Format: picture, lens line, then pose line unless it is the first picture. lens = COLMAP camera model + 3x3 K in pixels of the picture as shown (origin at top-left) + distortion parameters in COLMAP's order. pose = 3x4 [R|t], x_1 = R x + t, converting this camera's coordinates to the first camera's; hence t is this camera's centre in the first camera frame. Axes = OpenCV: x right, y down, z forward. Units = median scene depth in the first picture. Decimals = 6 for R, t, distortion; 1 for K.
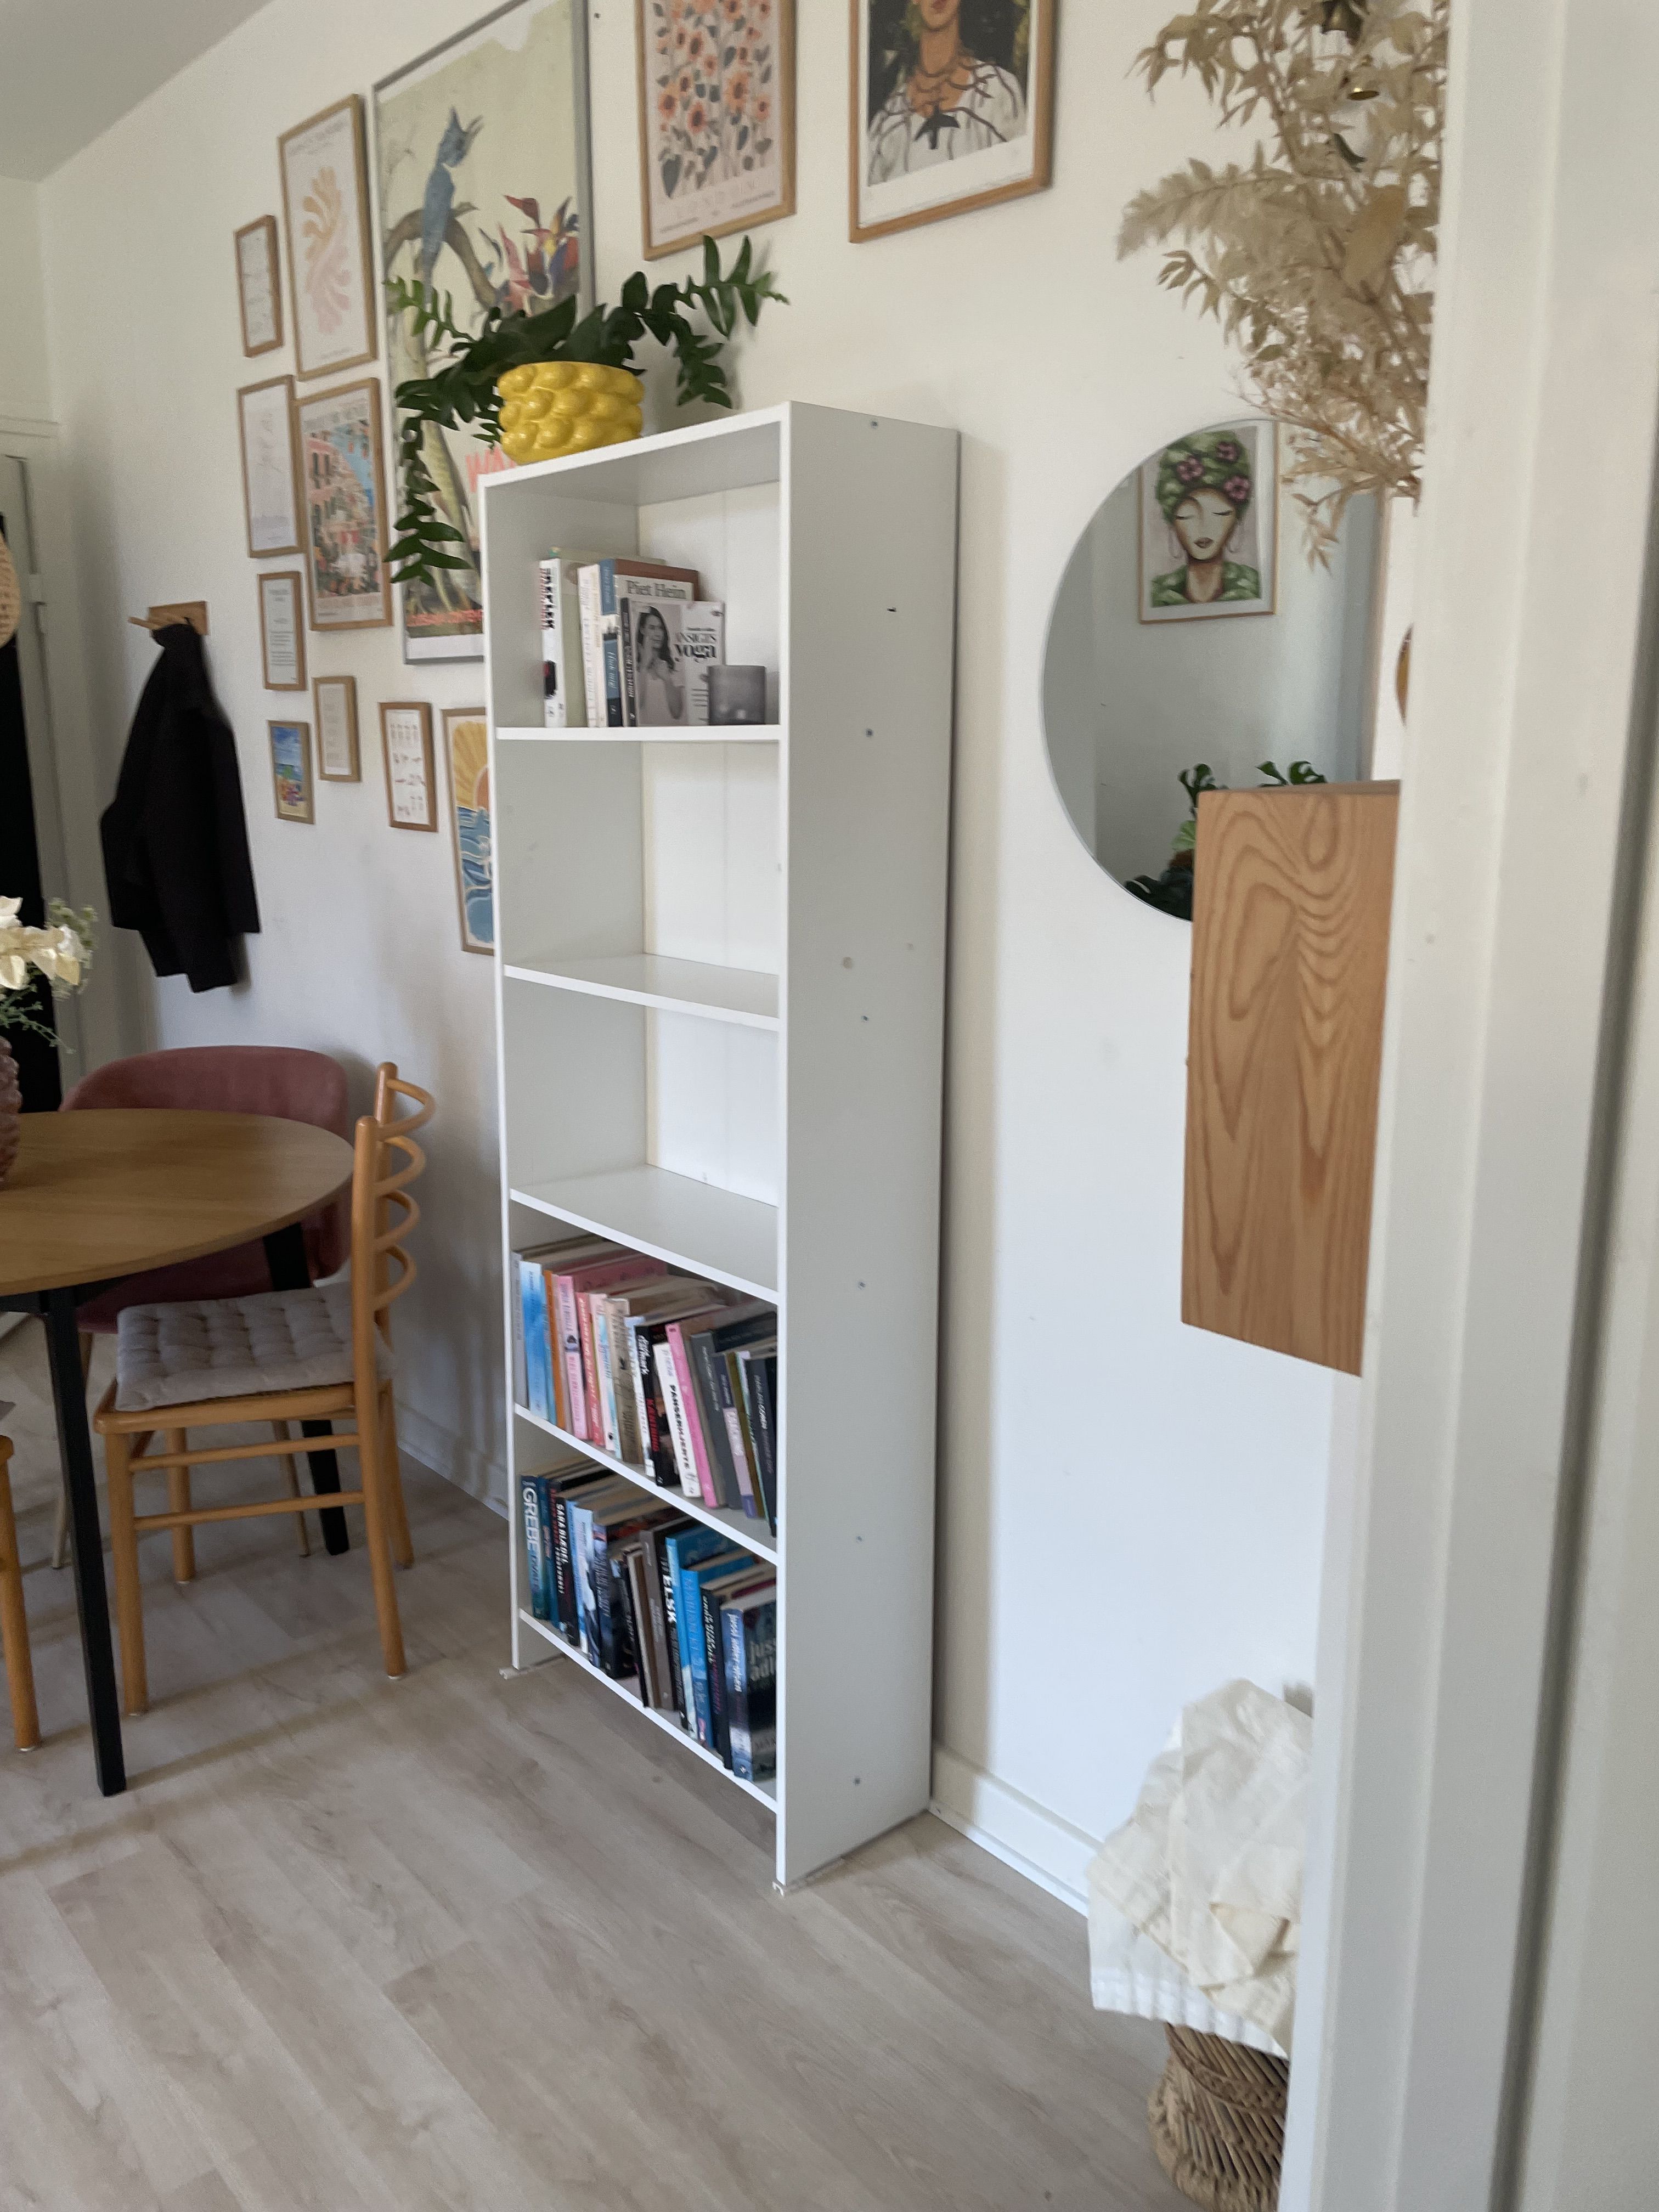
lens RADIAL K [[1715.7, 0, 829.5], [0, 1715.7, 1106.0], [0, 0, 1]] dist [0.096018, -0.138410]
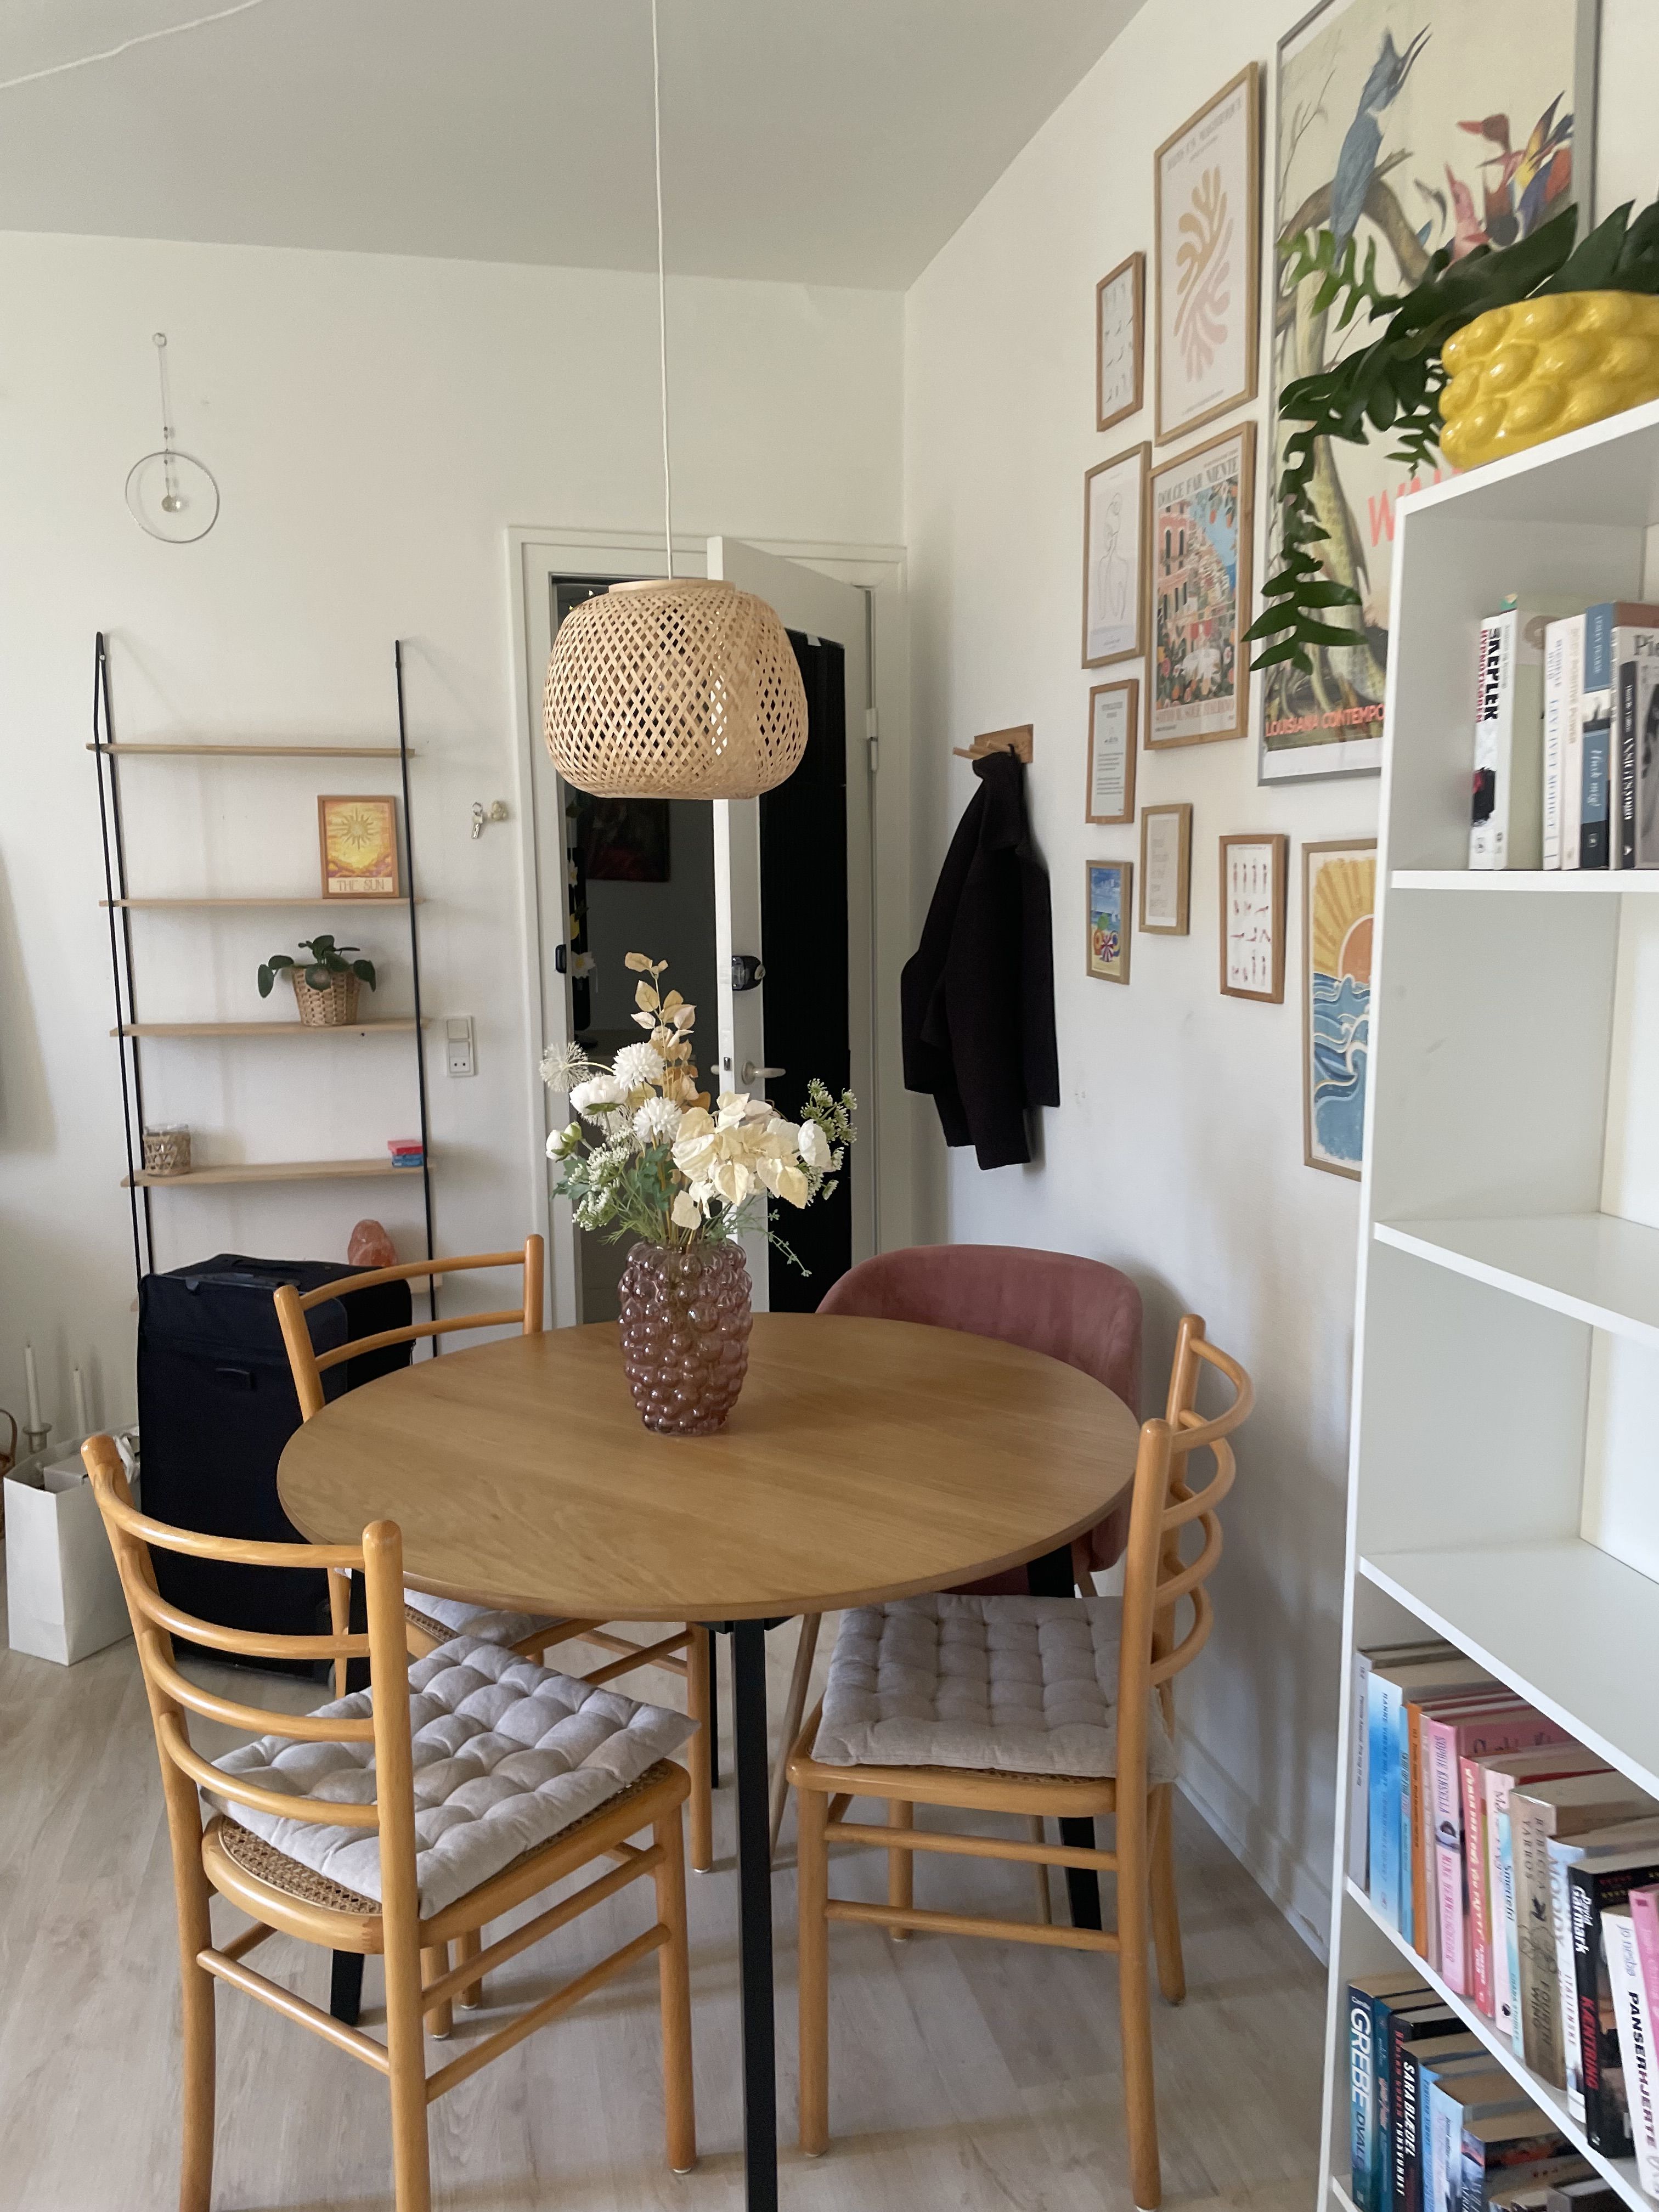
lens RADIAL K [[1715.7, 0, 829.5], [0, 1715.7, 1106.0], [0, 0, 1]] dist [0.096018, -0.138410]
pose [[0.891156, 0.053415, -0.450542, -0.072500], [-0.084370, 0.995234, -0.048888, -0.070970], [0.445784, 0.081579, 0.891416, 0.287586]]
